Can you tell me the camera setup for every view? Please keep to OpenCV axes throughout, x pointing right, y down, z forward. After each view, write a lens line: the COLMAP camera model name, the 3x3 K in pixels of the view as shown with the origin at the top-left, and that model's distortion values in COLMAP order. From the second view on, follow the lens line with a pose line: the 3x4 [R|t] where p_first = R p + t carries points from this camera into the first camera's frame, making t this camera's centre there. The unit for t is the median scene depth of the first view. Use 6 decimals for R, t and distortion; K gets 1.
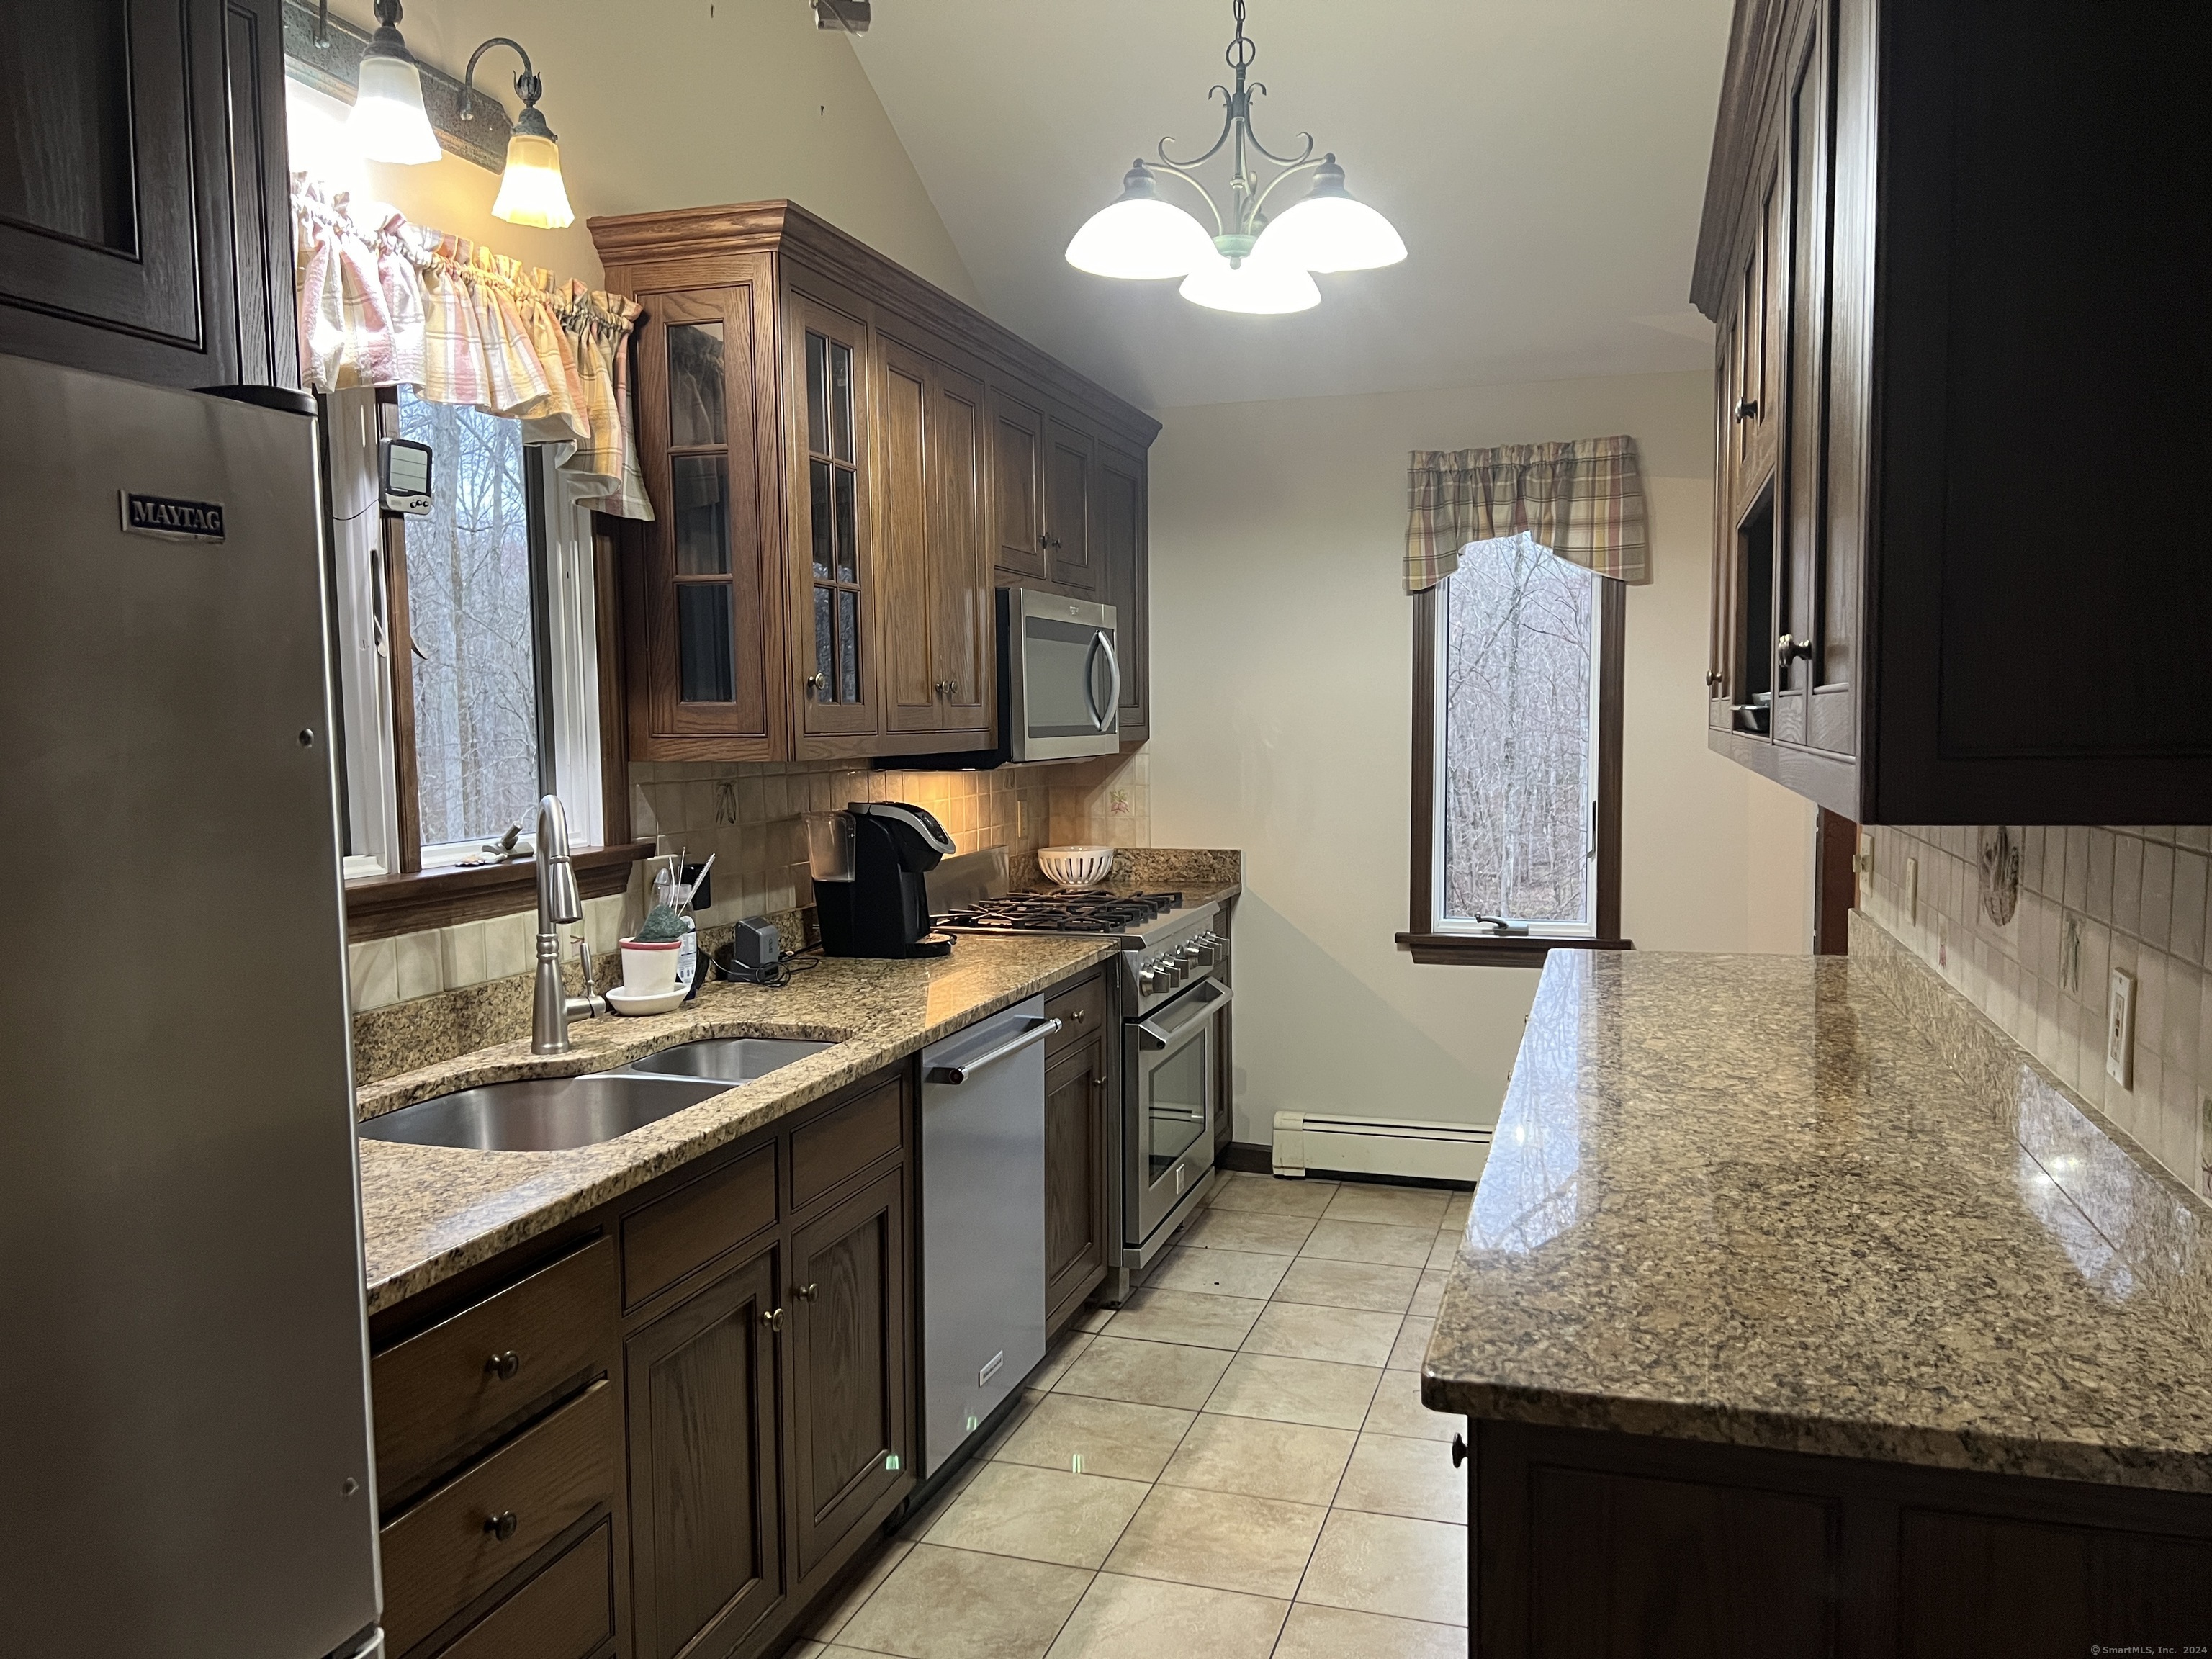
lens RADIAL K [[1661.6, 0, 1108.2], [0, 1661.6, 833.0], [0, 0, 1]] dist [0.079184, -0.081108]
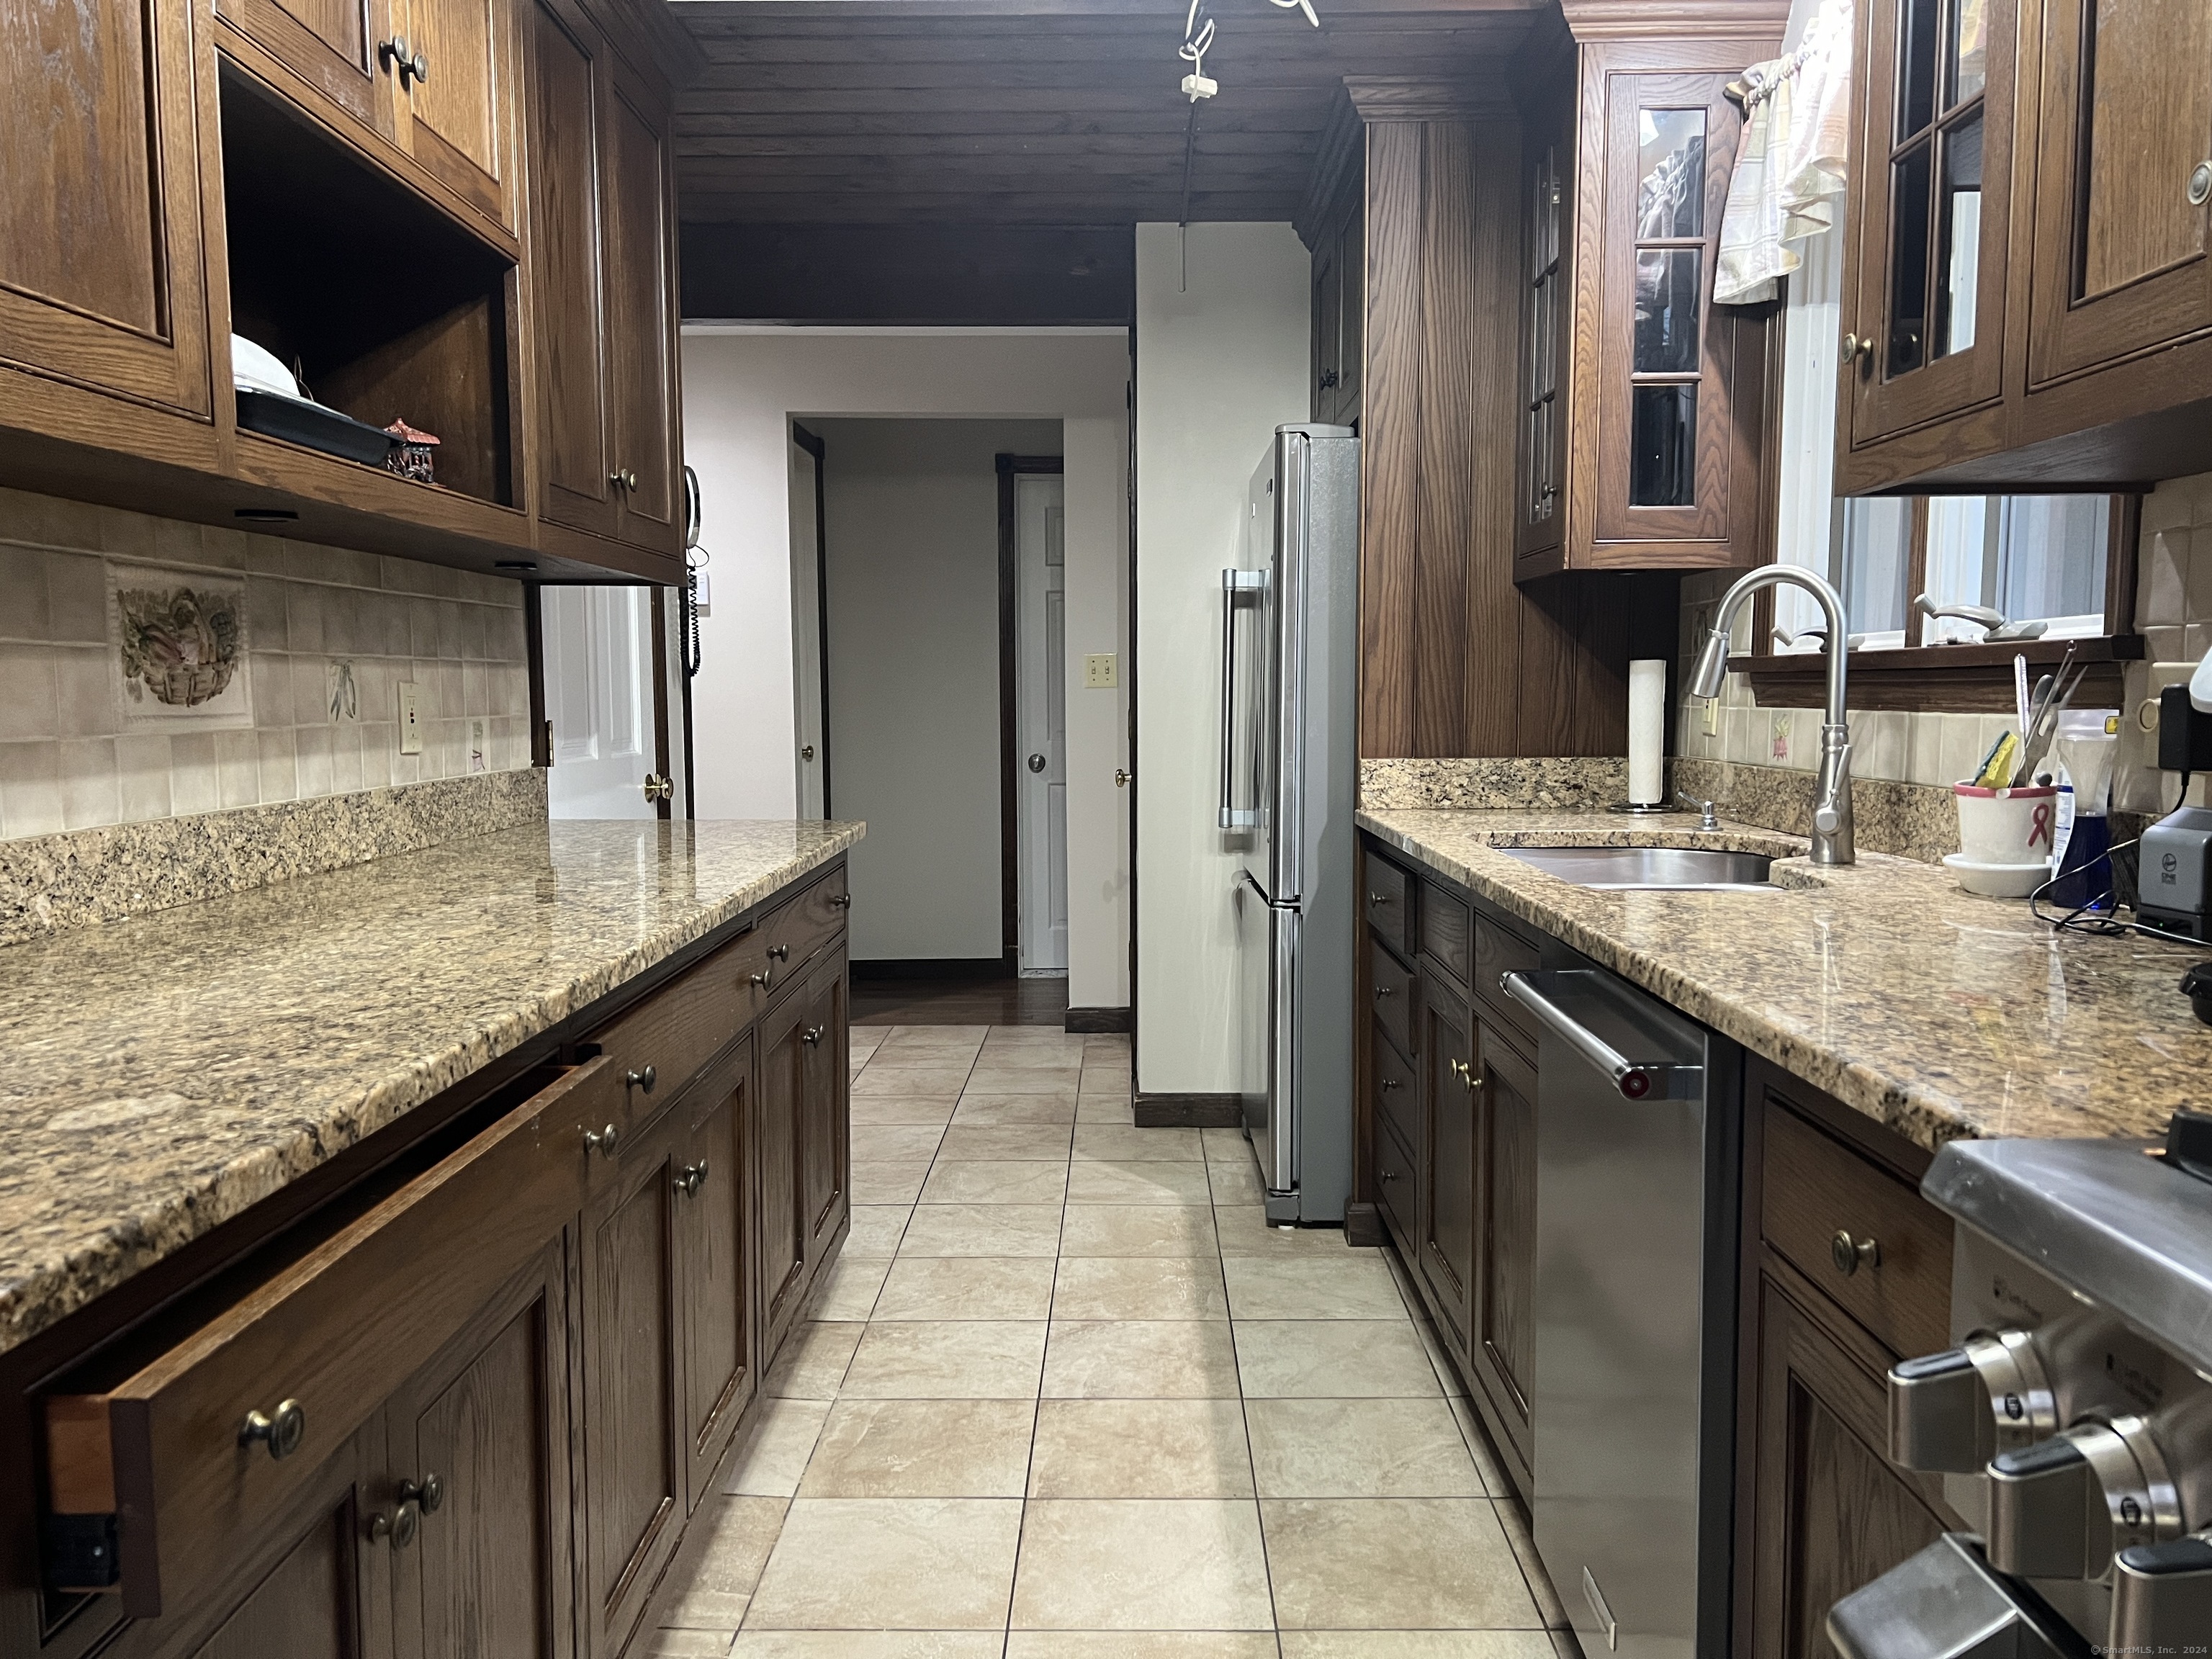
lens RADIAL K [[1661.6, 0, 1107.4], [0, 1661.6, 824.5], [0, 0, 1]] dist [0.079184, -0.081108]
pose [[-0.954726, 0.034143, -0.295520, 0.282924], [-0.011218, 0.988554, 0.150452, -0.015398], [0.297275, 0.146956, -0.943415, 1.707257]]
